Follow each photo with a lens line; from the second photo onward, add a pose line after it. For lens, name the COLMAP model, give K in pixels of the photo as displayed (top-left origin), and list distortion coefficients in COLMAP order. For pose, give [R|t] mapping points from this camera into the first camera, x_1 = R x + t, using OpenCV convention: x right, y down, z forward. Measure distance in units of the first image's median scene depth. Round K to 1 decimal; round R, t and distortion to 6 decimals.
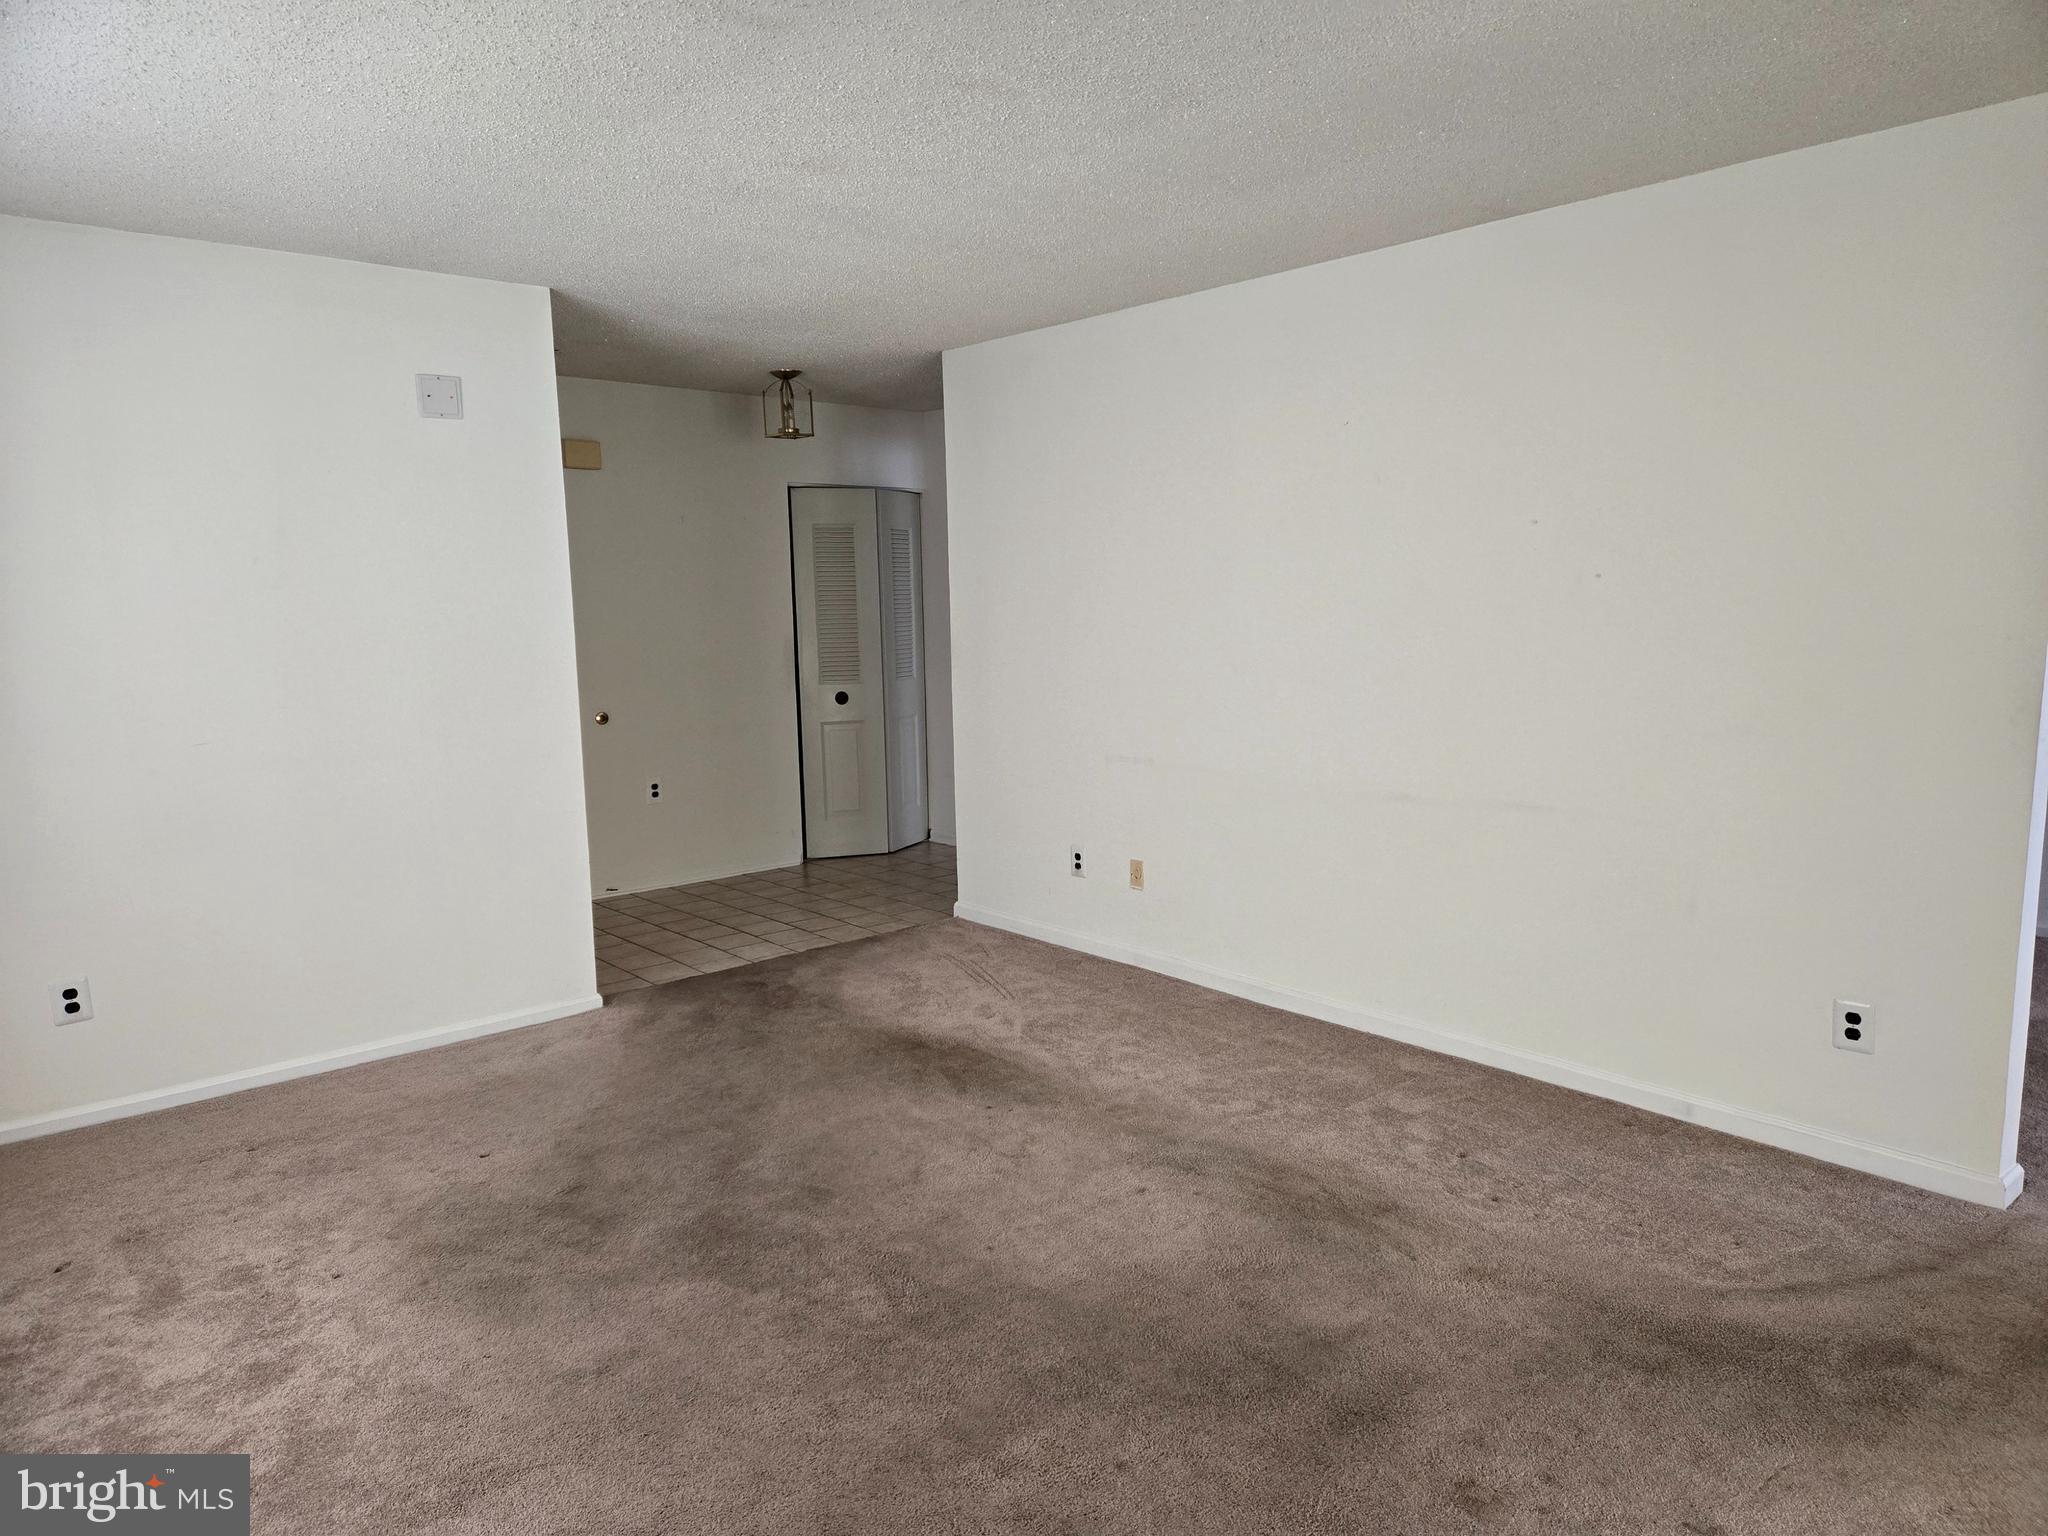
lens RADIAL K [[1376.8, 0, 1025.2], [0, 1376.8, 770.0], [0, 0, 1]] dist [0.058882, -0.029879]
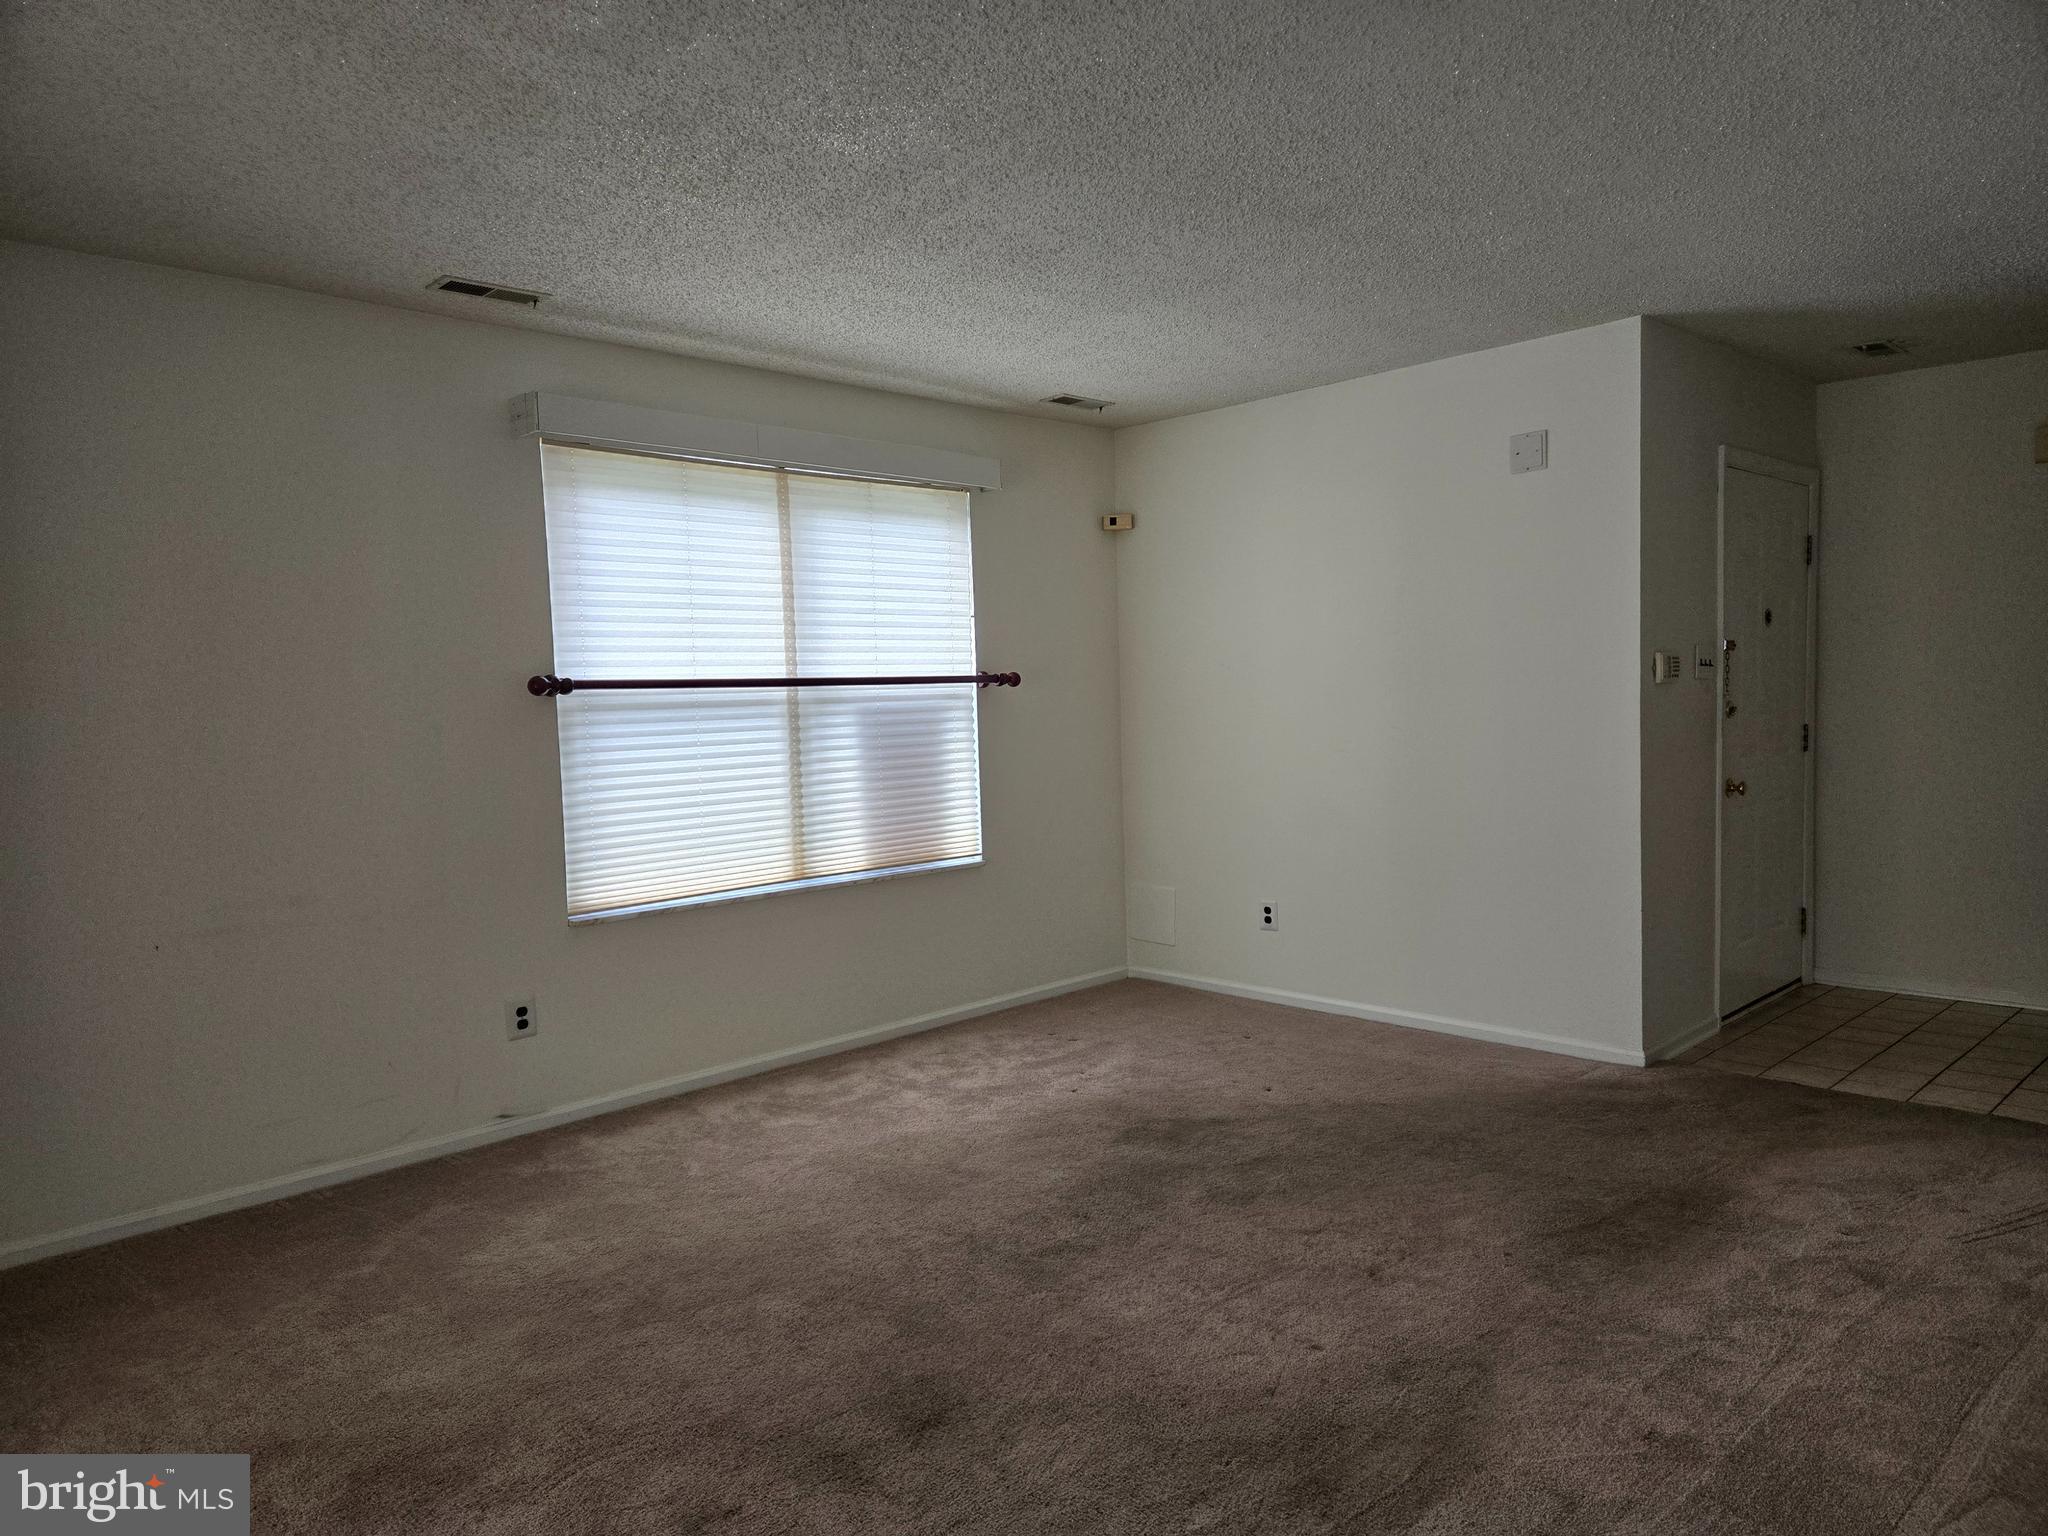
lens RADIAL K [[1376.8, 0, 1023.5], [0, 1376.8, 772.9], [0, 0, 1]] dist [0.058882, -0.029879]
pose [[0.063998, 0.082481, -0.994536, 0.631786], [-0.102617, 0.991840, 0.075654, -0.058305], [0.992660, 0.097215, 0.071939, 0.532149]]
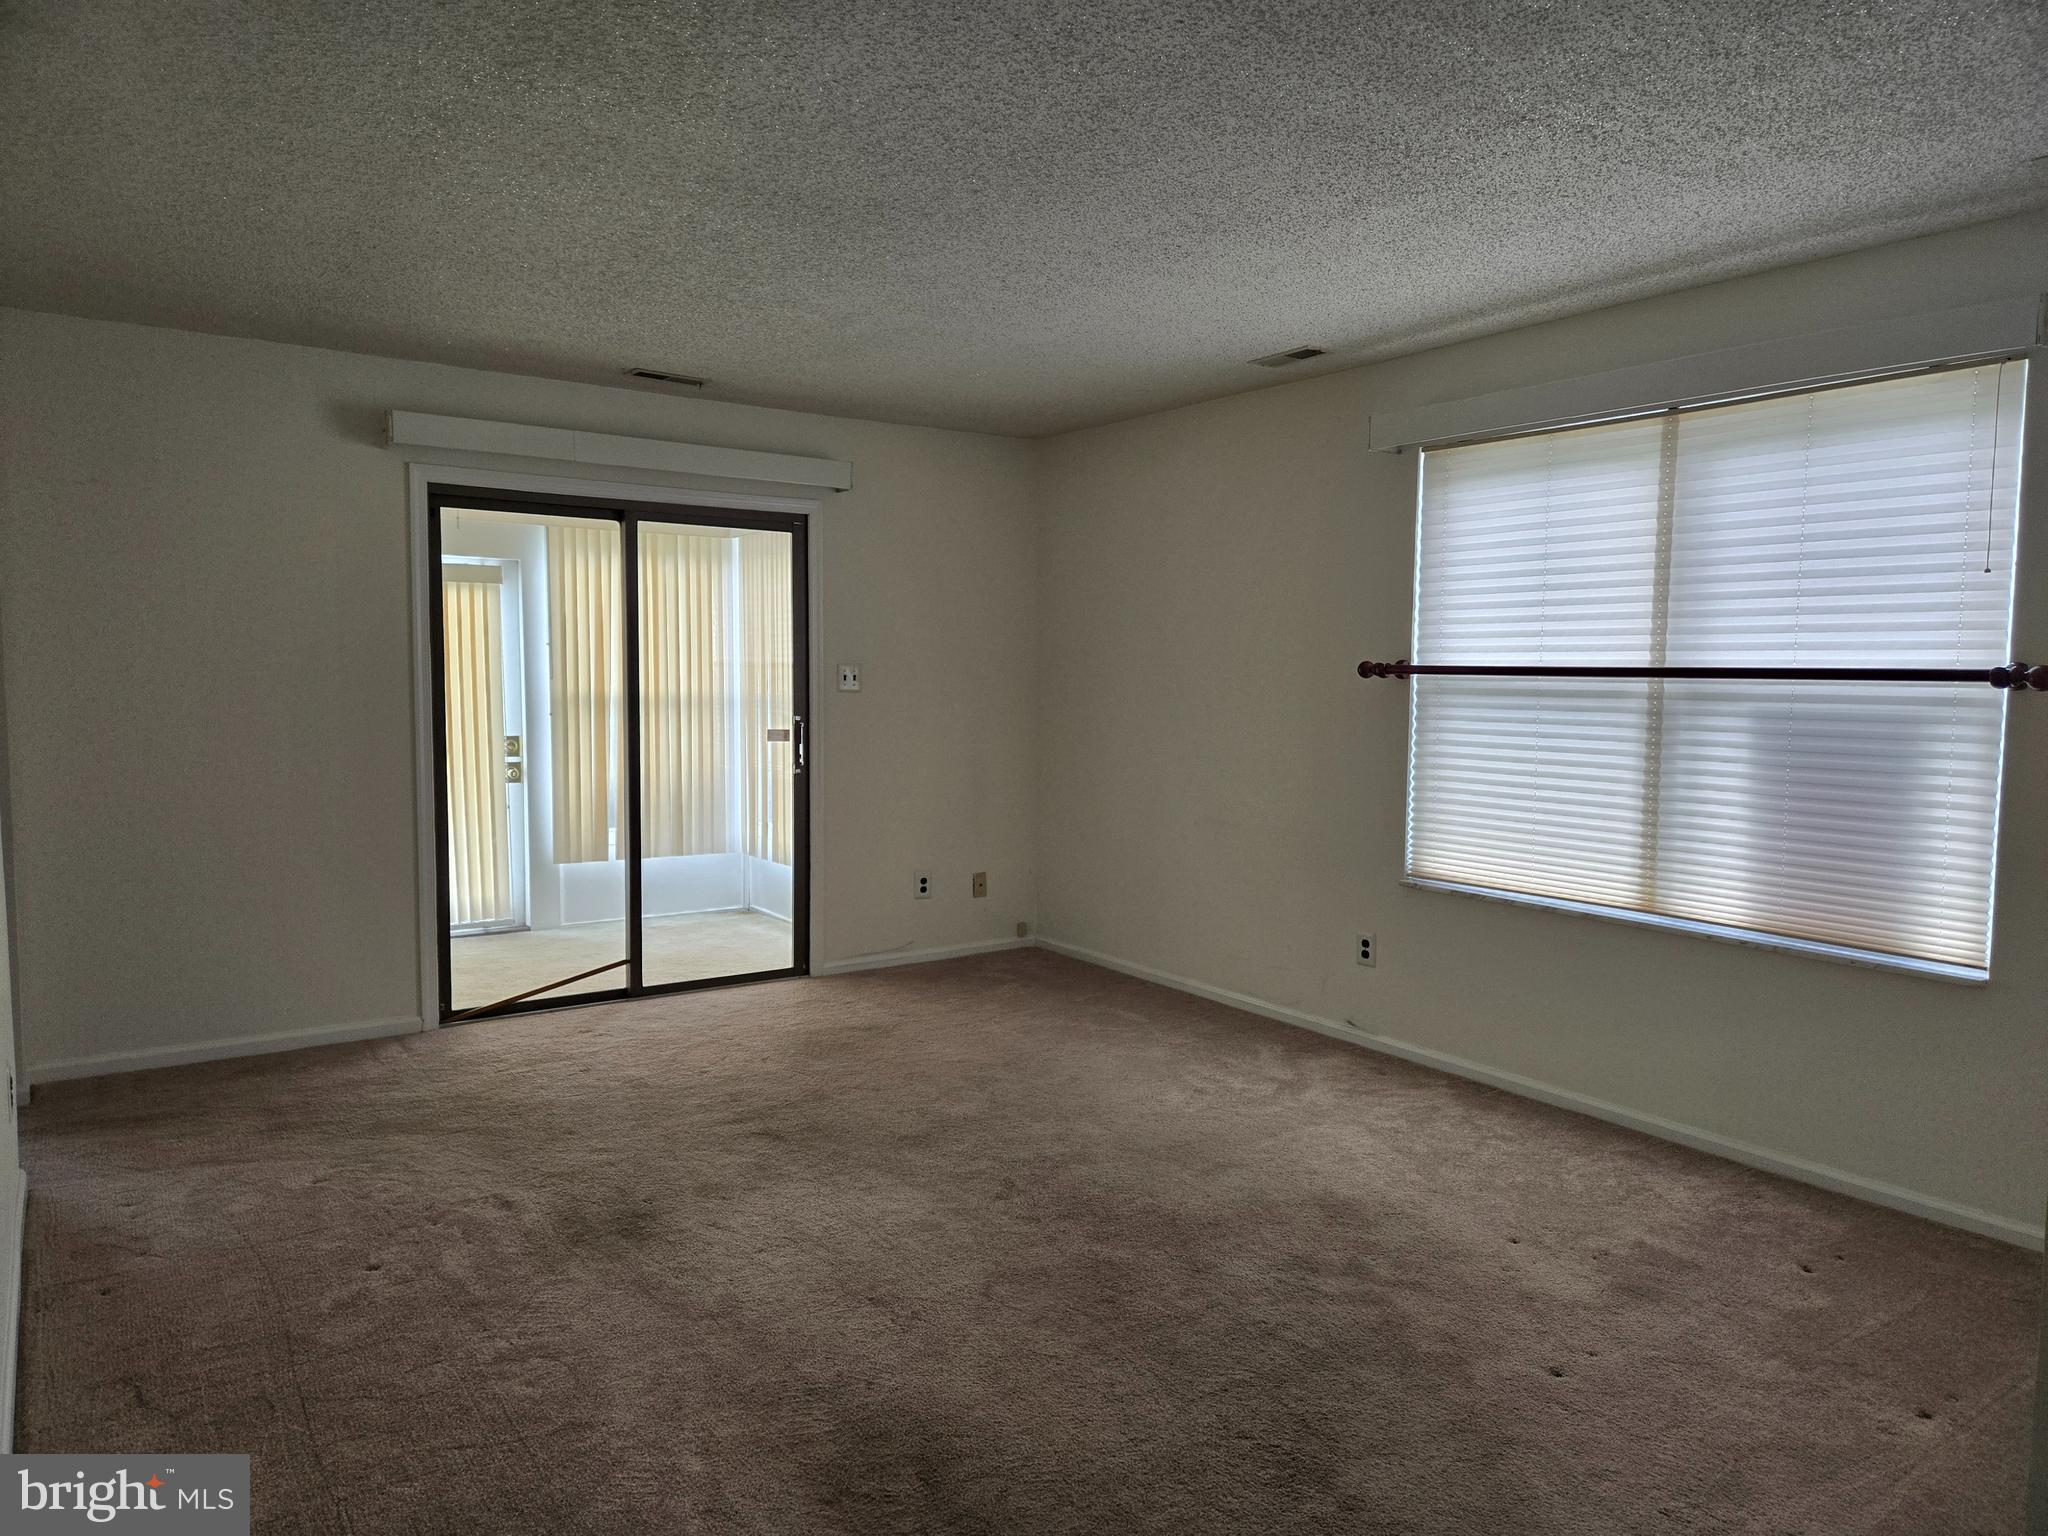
lens RADIAL K [[1376.8, 0, 1018.3], [0, 1376.8, 767.3], [0, 0, 1]] dist [0.058882, -0.029879]
pose [[-0.992767, 0.005632, 0.119921, -0.156644], [0.029380, 0.979922, 0.197203, -0.156161], [-0.116403, 0.199300, -0.973000, 1.348424]]
